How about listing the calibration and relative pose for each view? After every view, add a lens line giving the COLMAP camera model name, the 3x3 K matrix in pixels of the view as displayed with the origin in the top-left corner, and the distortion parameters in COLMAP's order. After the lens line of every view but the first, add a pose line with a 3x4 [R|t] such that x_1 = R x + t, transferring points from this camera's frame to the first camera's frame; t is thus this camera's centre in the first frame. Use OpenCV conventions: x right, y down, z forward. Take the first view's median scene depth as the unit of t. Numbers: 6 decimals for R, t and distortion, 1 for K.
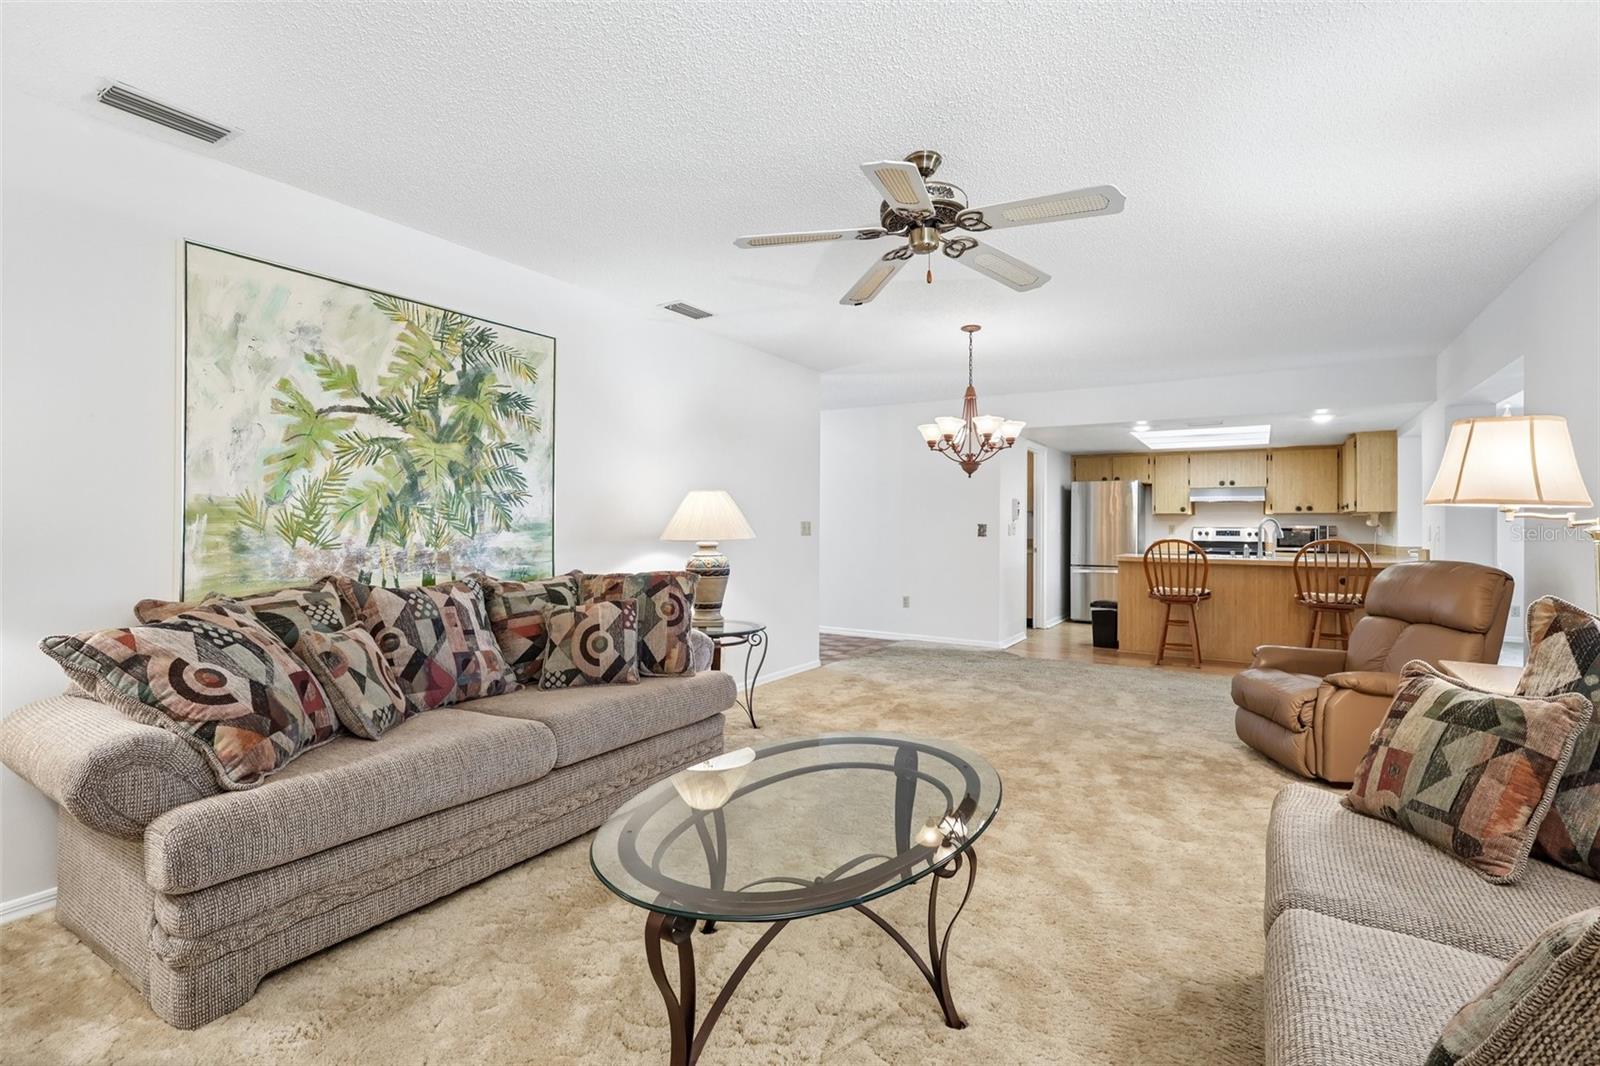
lens RADIAL K [[742.6, 0, 792.2], [0, 742.6, 518.1], [0, 0, 1]] dist [-0.000570, 0.000169]
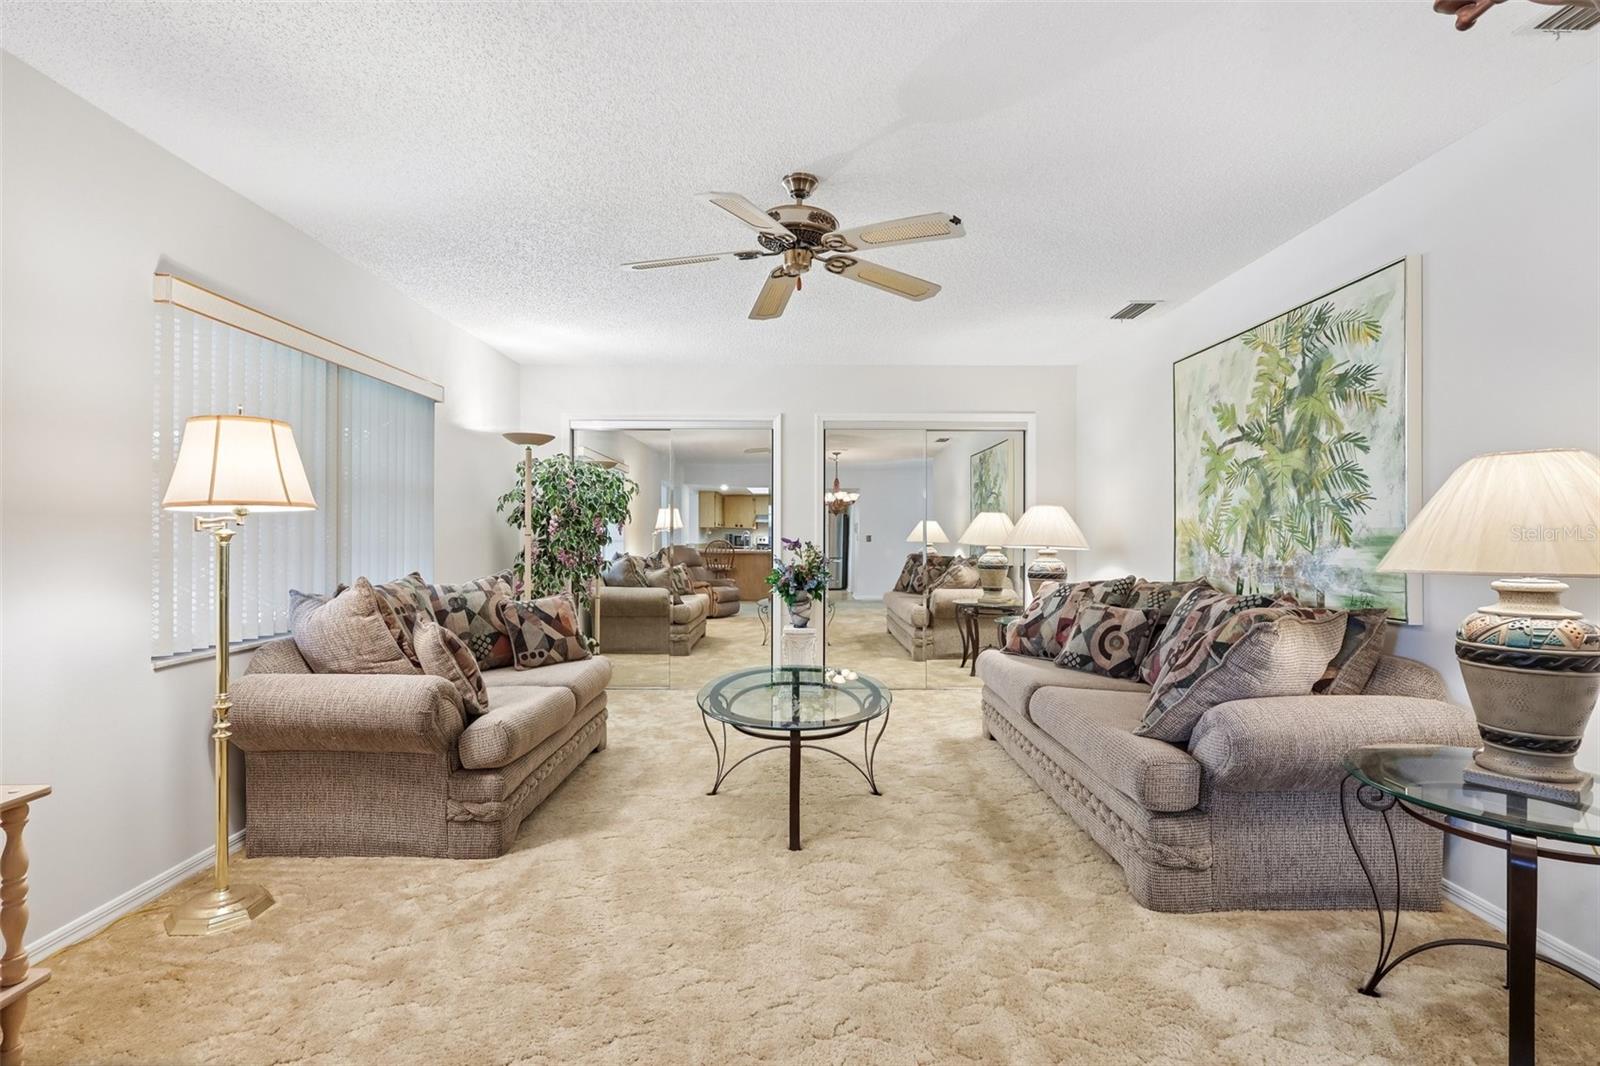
lens RADIAL K [[742.6, 0, 799.4], [0, 742.6, 531.3], [0, 0, 1]] dist [-0.000570, 0.000169]
pose [[-0.842995, -0.010248, -0.537824, 0.570854], [-0.004527, 0.999918, -0.011958, 0.014986], [0.537903, -0.007645, -0.842972, 1.461900]]
